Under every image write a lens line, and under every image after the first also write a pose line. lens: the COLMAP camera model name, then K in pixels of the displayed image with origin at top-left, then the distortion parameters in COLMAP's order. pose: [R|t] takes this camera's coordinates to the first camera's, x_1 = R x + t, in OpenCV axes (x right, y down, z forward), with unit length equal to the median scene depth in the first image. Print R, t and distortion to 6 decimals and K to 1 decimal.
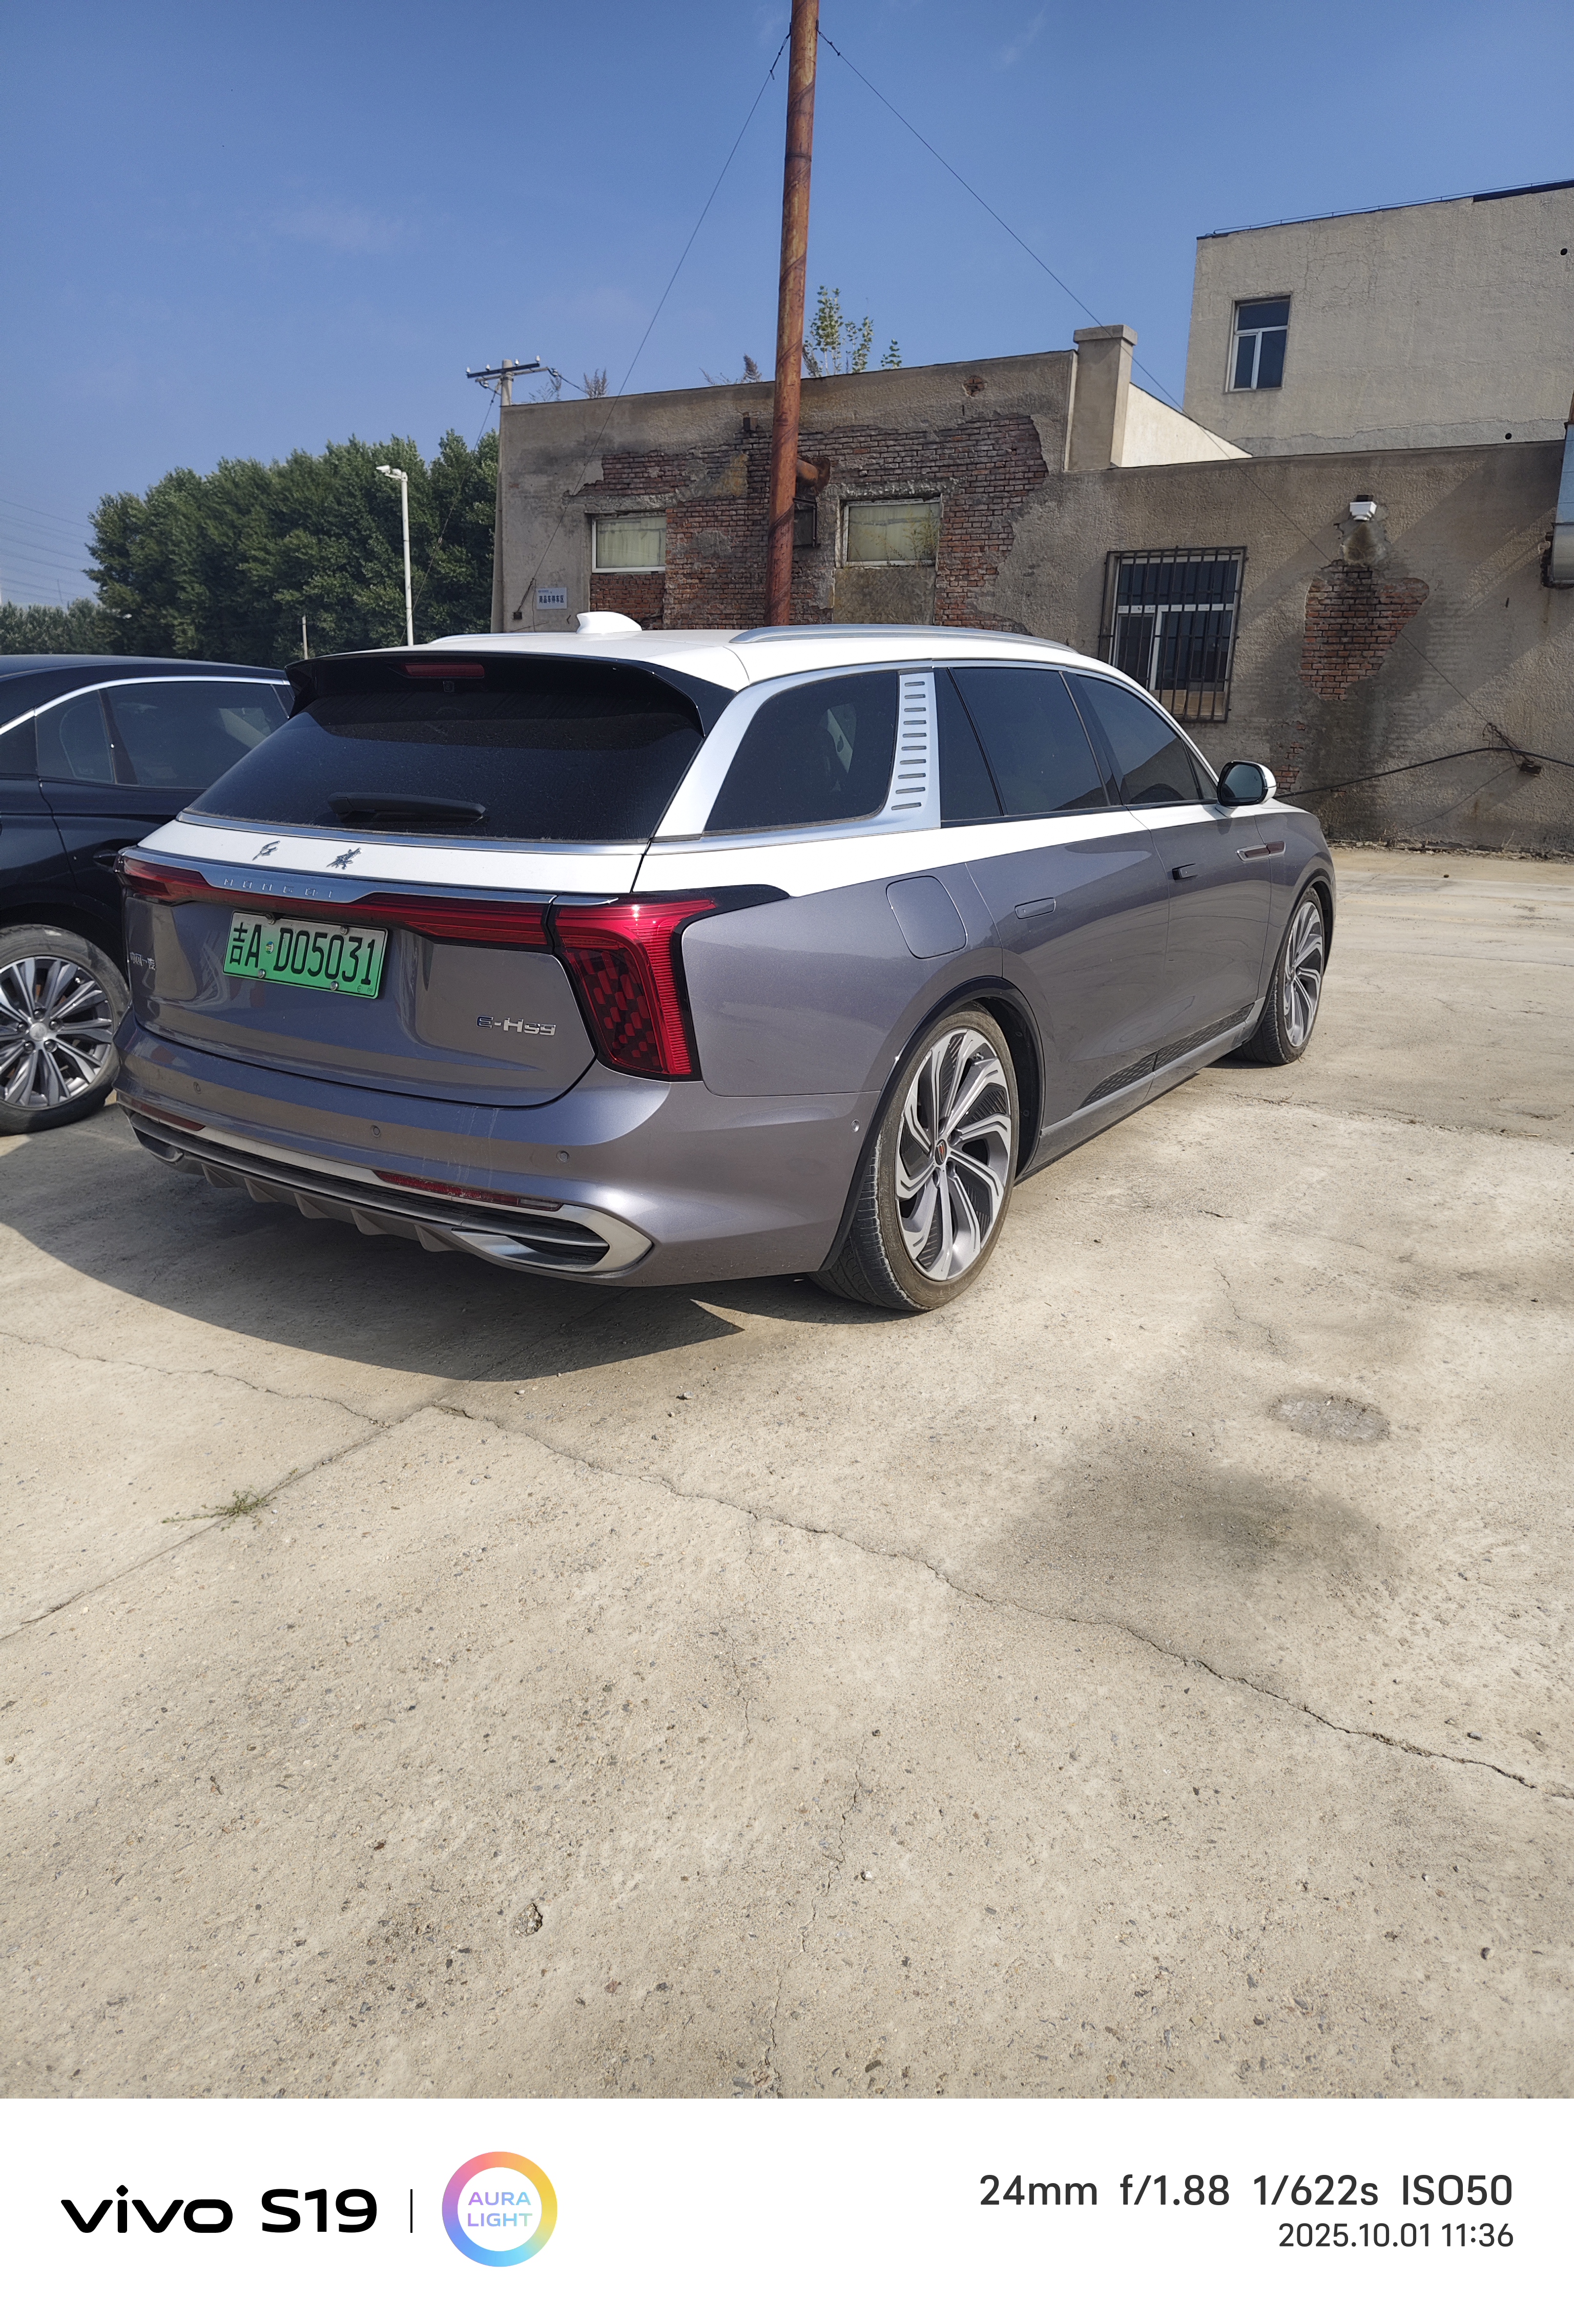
lens RADIAL K [[1475.0, 0, 780.3], [0, 1475.0, 1031.4], [0, 0, 1]] dist [0.062526, -0.077128]
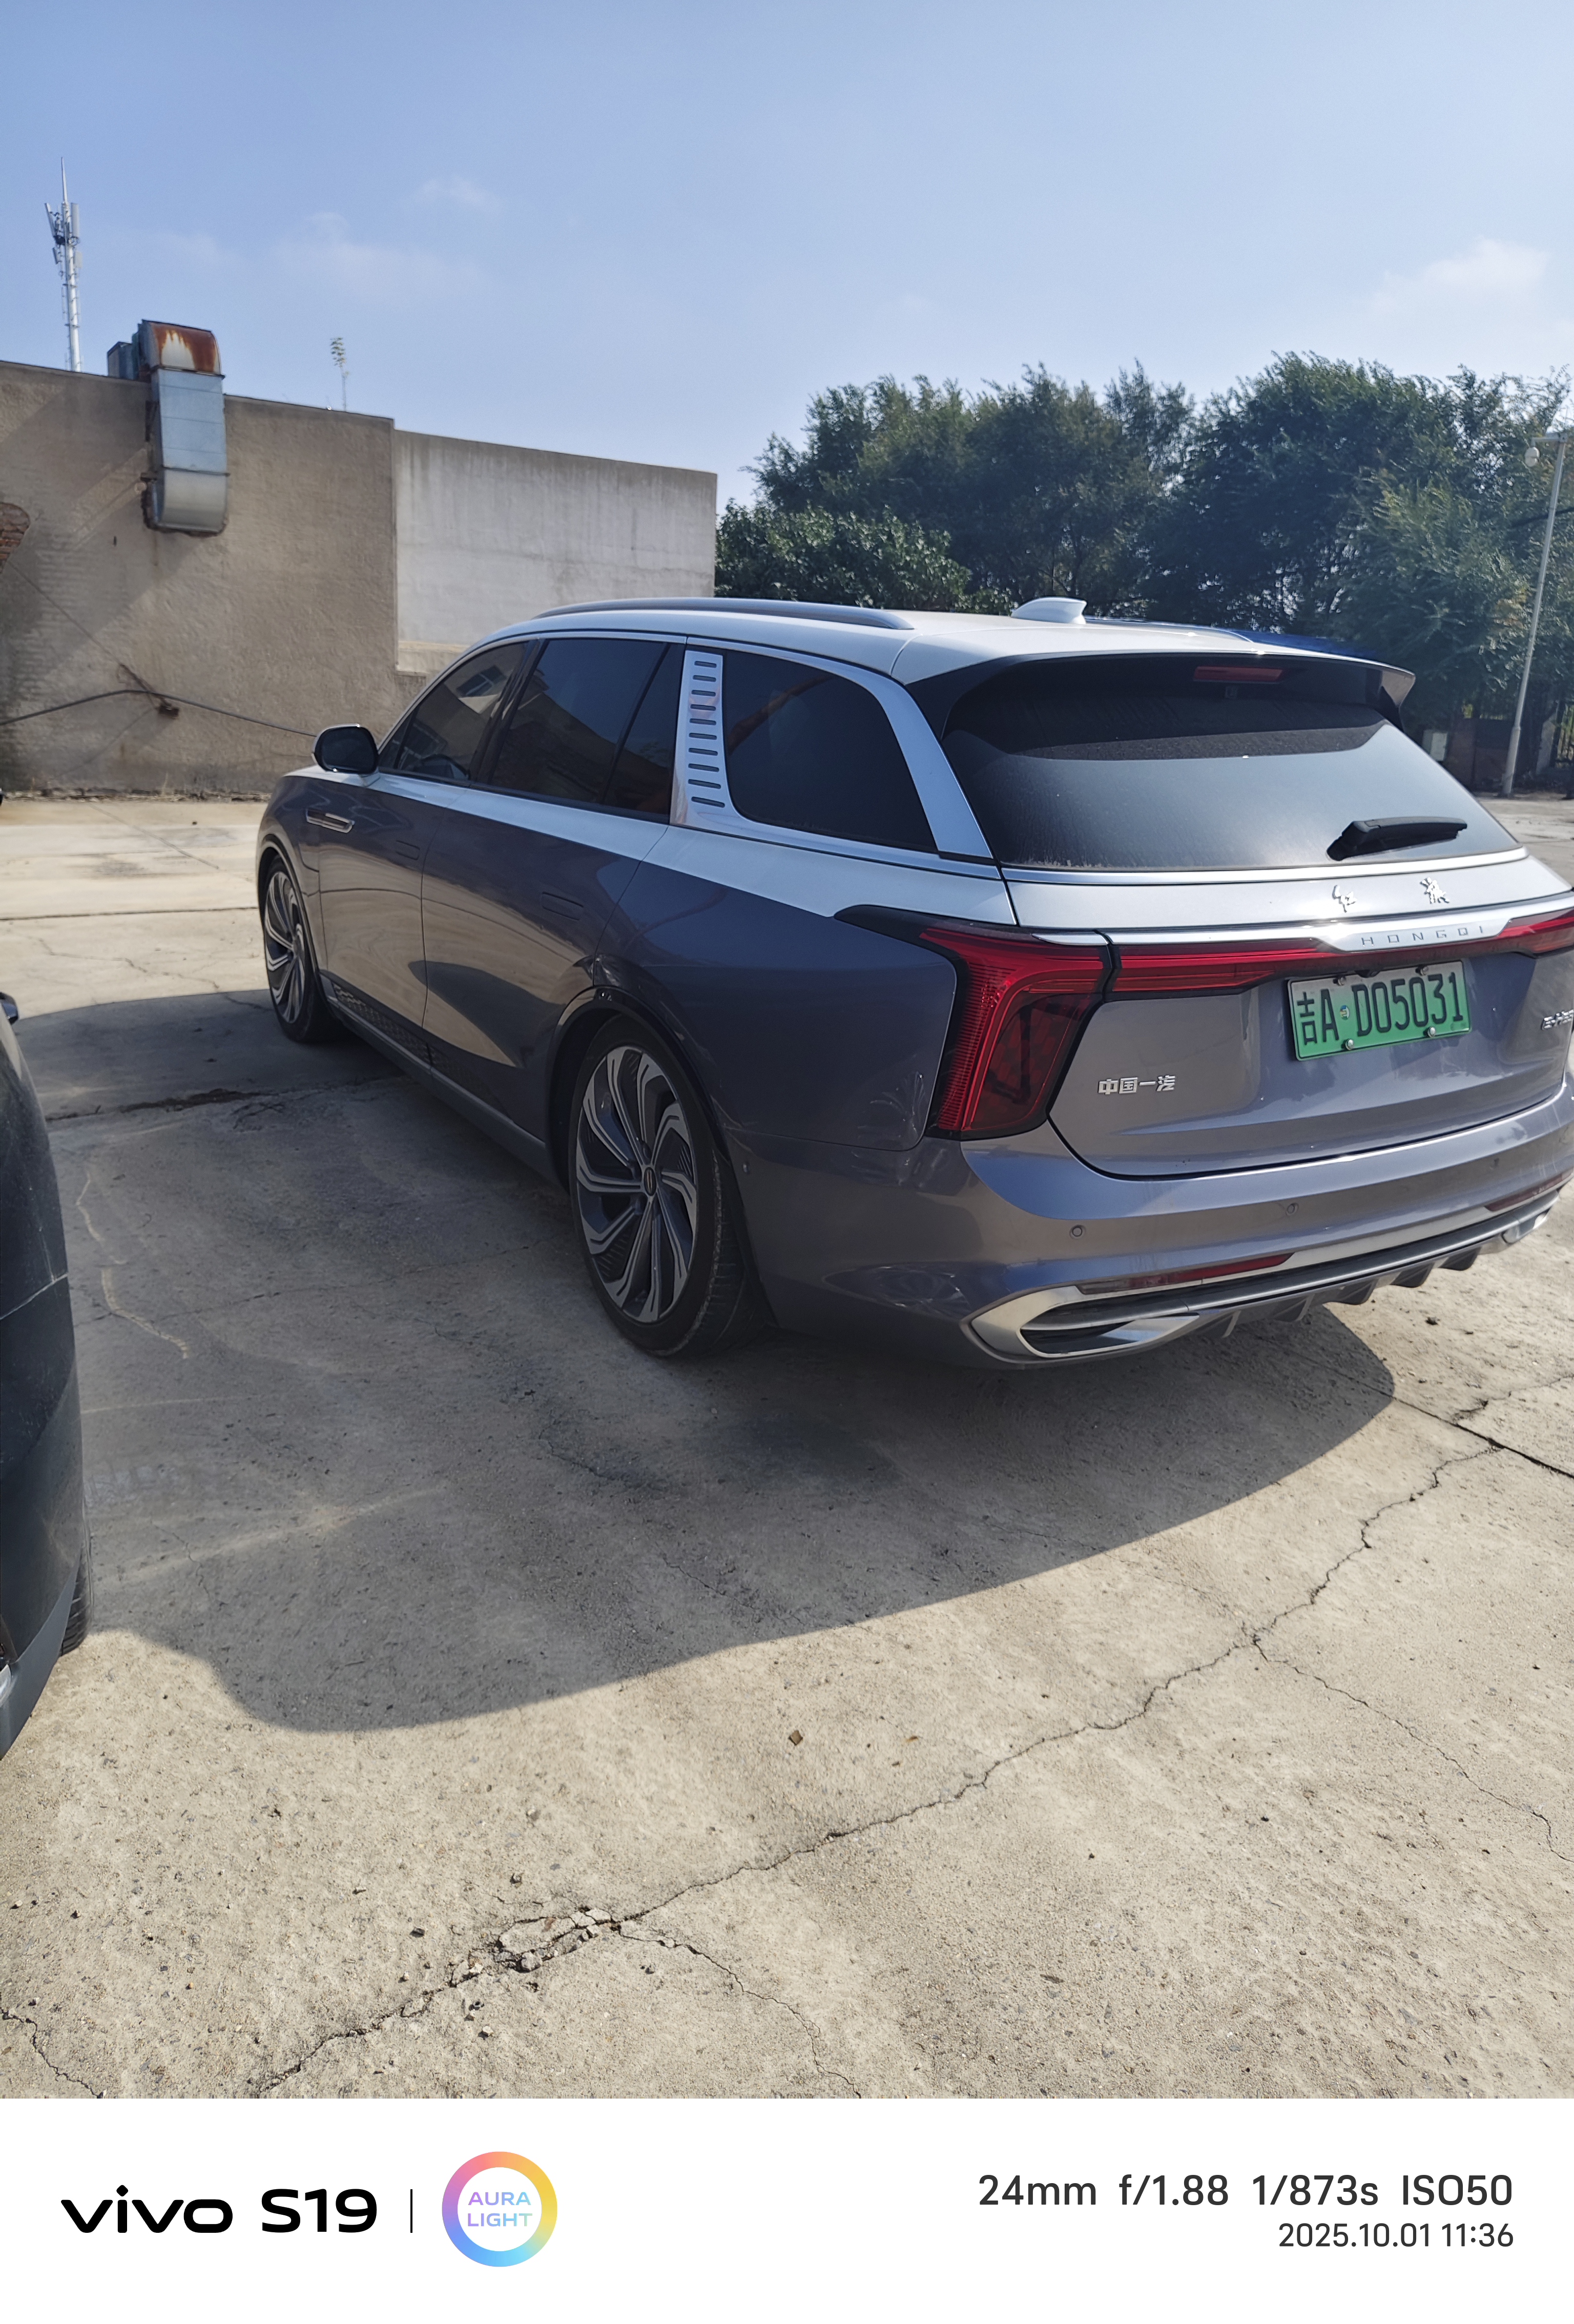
lens RADIAL K [[1450.5, 0, 792.6], [0, 1450.5, 1064.9], [0, 0, 1]] dist [0.052996, -0.081144]
pose [[0.406338, -0.230000, 0.884302, -0.261331], [0.163144, 0.970512, 0.177457, -0.048748], [-0.899040, 0.072161, 0.431879, 0.201245]]
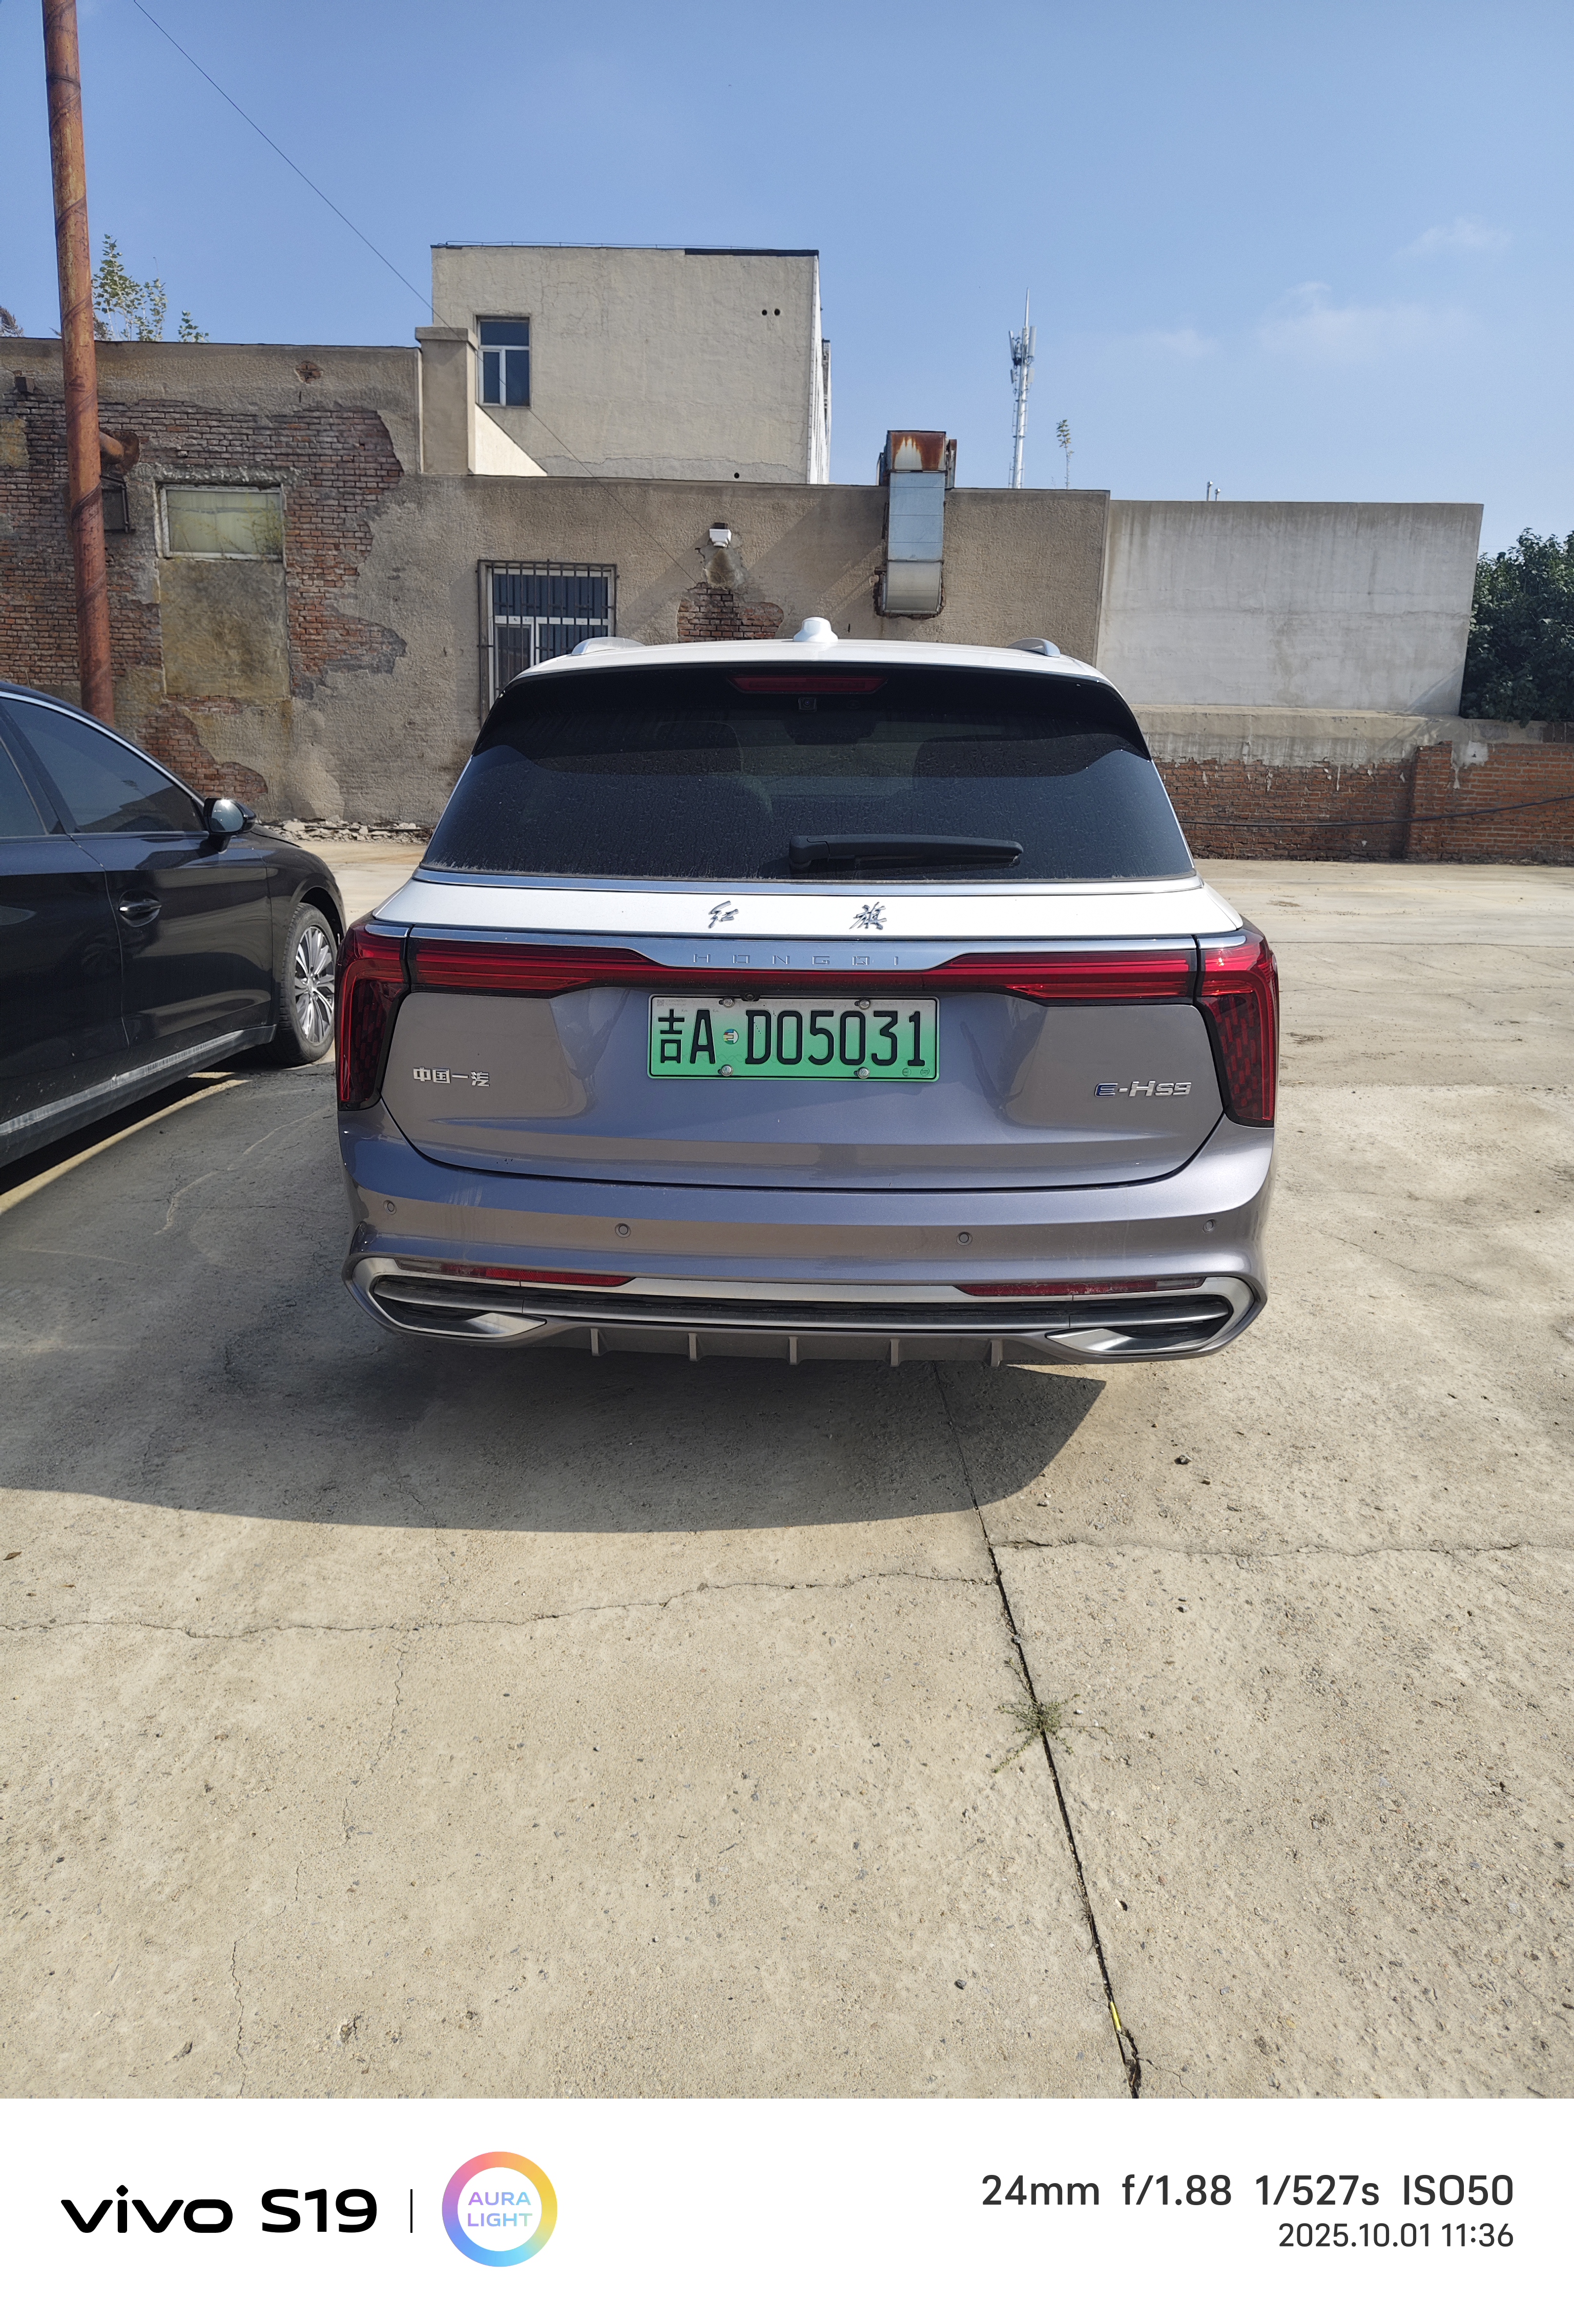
lens RADIAL K [[1459.3, 0, 791.8], [0, 1459.3, 1047.3], [0, 0, 1]] dist [0.128465, -0.205334]
pose [[0.852255, -0.115161, 0.510294, -0.155742], [0.112342, 0.993000, 0.036471, -0.016426], [-0.510922, 0.026245, 0.859226, 0.067021]]
